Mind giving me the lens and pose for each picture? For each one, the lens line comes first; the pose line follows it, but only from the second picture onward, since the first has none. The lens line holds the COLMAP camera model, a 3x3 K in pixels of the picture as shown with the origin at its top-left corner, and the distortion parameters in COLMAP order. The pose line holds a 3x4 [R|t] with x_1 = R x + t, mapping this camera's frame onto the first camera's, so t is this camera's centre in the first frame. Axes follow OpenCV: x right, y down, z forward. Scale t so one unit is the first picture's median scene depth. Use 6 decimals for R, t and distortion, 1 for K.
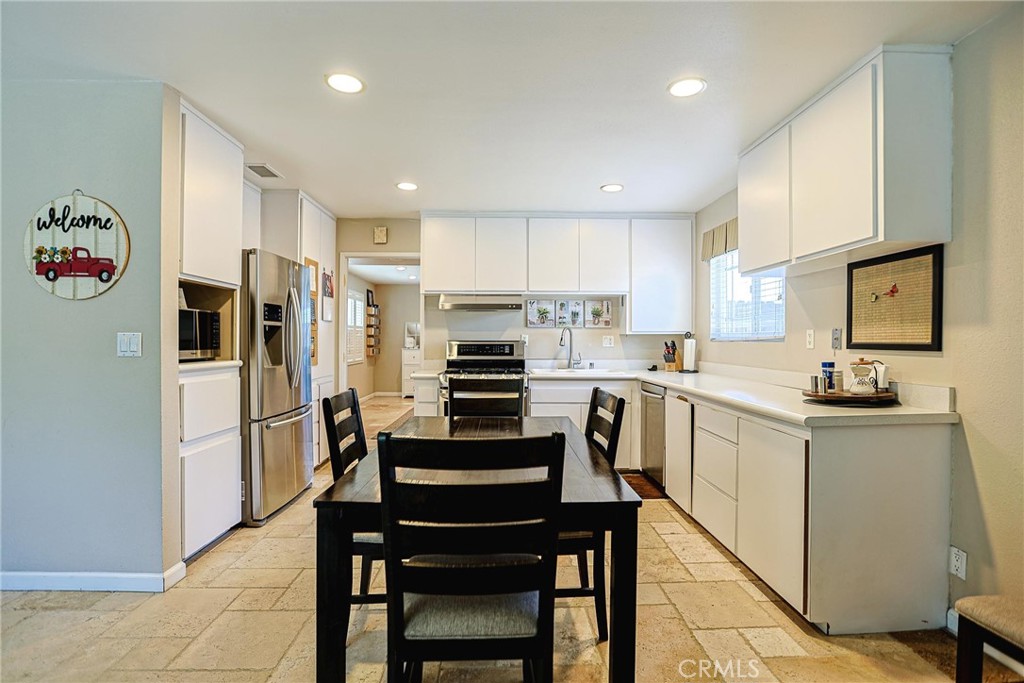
lens RADIAL K [[498.8, 0, 525.0], [0, 498.8, 344.6], [0, 0, 1]] dist [-0.037935, 0.010296]
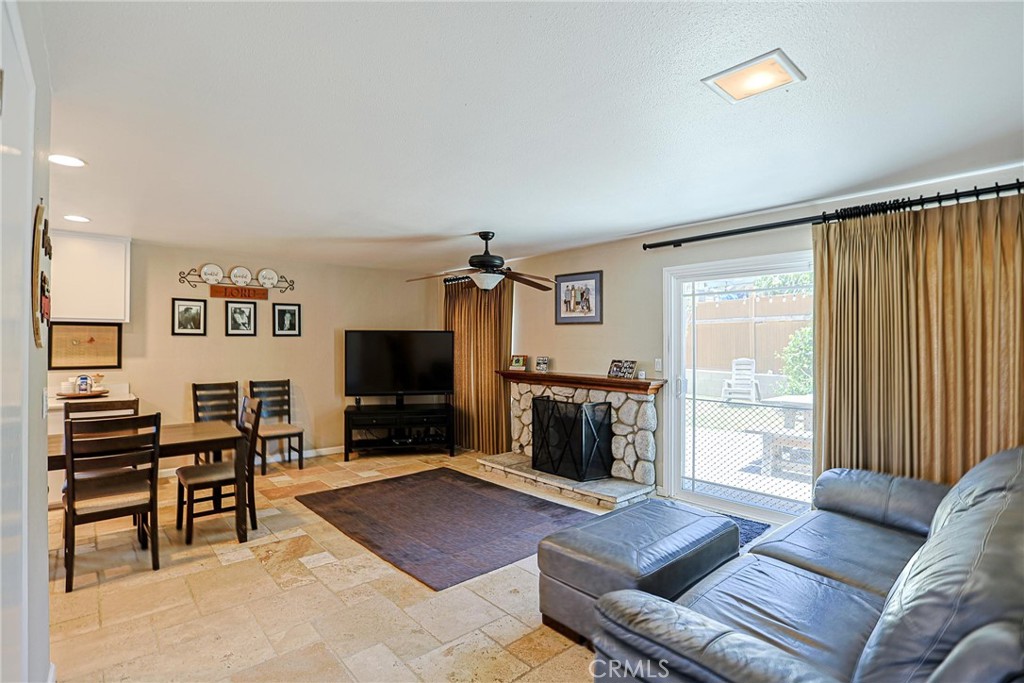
lens RADIAL K [[498.8, 0, 516.7], [0, 498.8, 345.1], [0, 0, 1]] dist [-0.037935, 0.010296]
pose [[-0.629448, -0.001941, 0.777040, -1.484190], [0.001961, 0.999990, 0.004087, -0.071685], [-0.777040, 0.004096, -0.629437, 0.690275]]
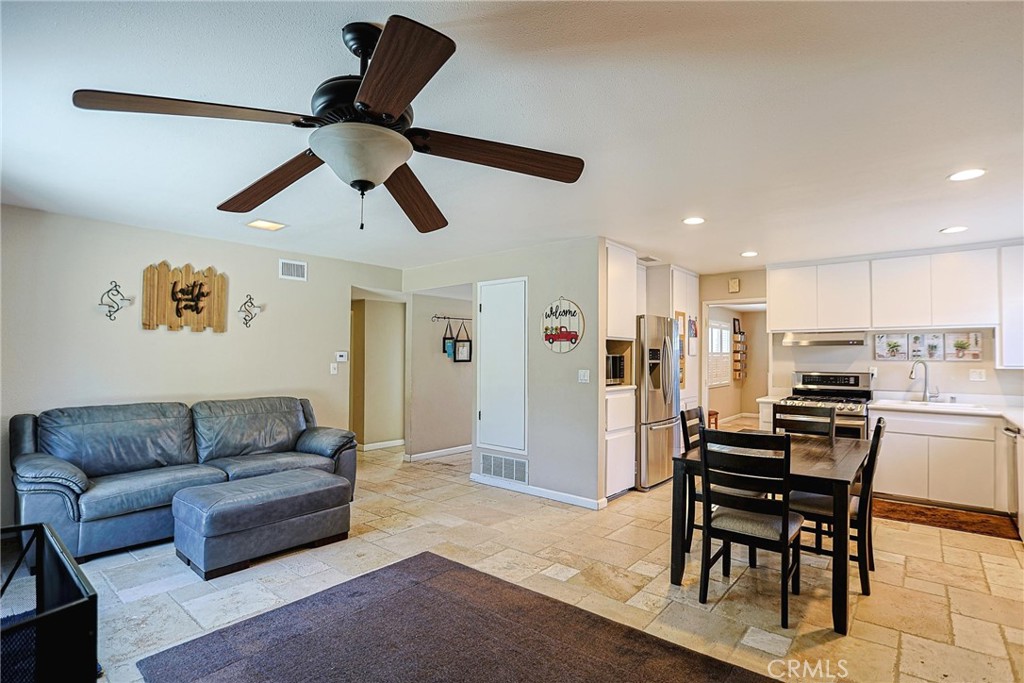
lens RADIAL K [[498.8, 0, 516.0], [0, 498.8, 348.0], [0, 0, 1]] dist [-0.037935, 0.010296]
pose [[0.737287, -0.011228, -0.675486, 0.238329], [-0.008963, 0.999611, -0.026399, -0.043122], [0.675520, 0.025518, 0.736900, -0.473203]]
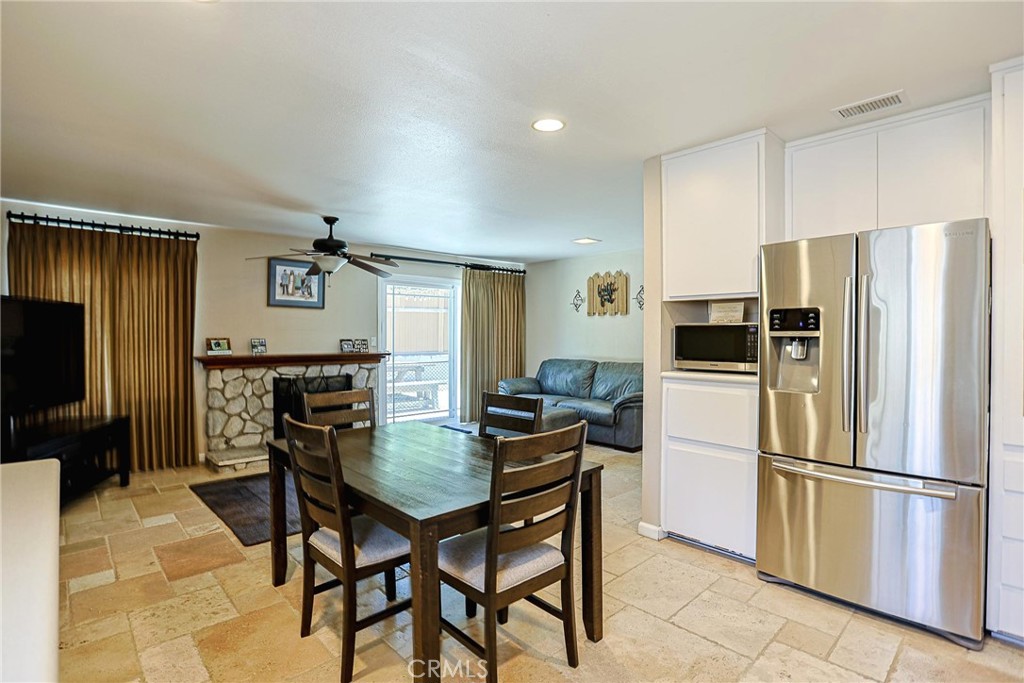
lens RADIAL K [[498.8, 0, 516.5], [0, 498.8, 339.3], [0, 0, 1]] dist [-0.037935, 0.010296]
pose [[-0.762084, 0.008388, -0.647424, 0.322949], [-0.002760, 0.999865, 0.016204, -0.050190], [0.647473, 0.014135, -0.761958, 1.393036]]
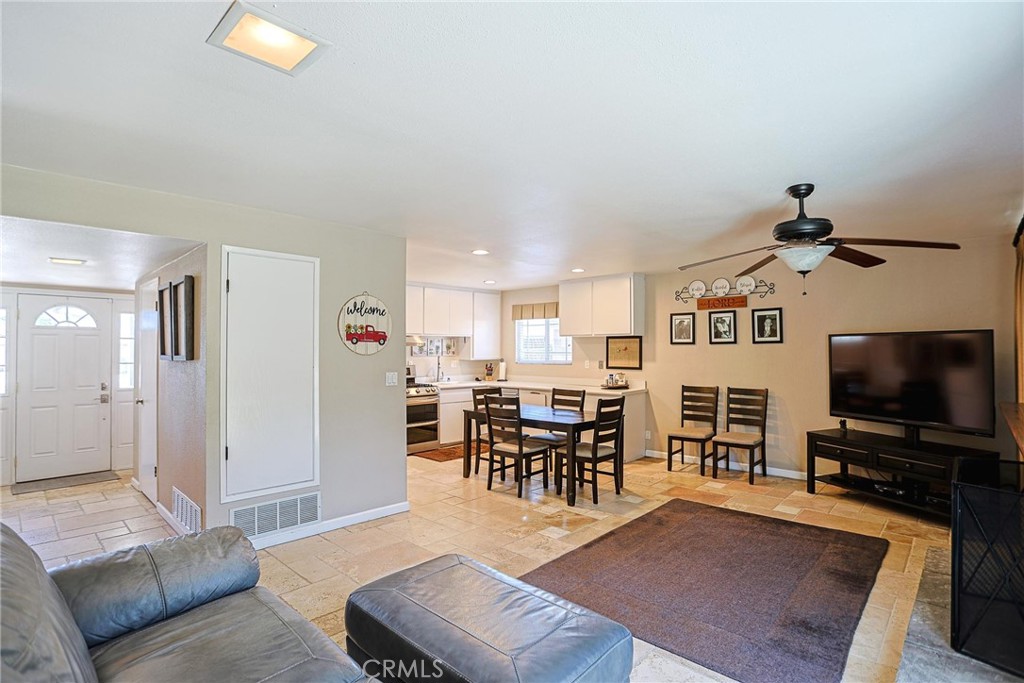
lens RADIAL K [[498.8, 0, 503.7], [0, 498.8, 341.3], [0, 0, 1]] dist [-0.037935, 0.010296]
pose [[0.728697, 0.008314, 0.684785, -1.372545], [0.007588, 0.999767, -0.020213, -0.077083], [-0.684794, 0.019925, 0.728465, -0.499955]]
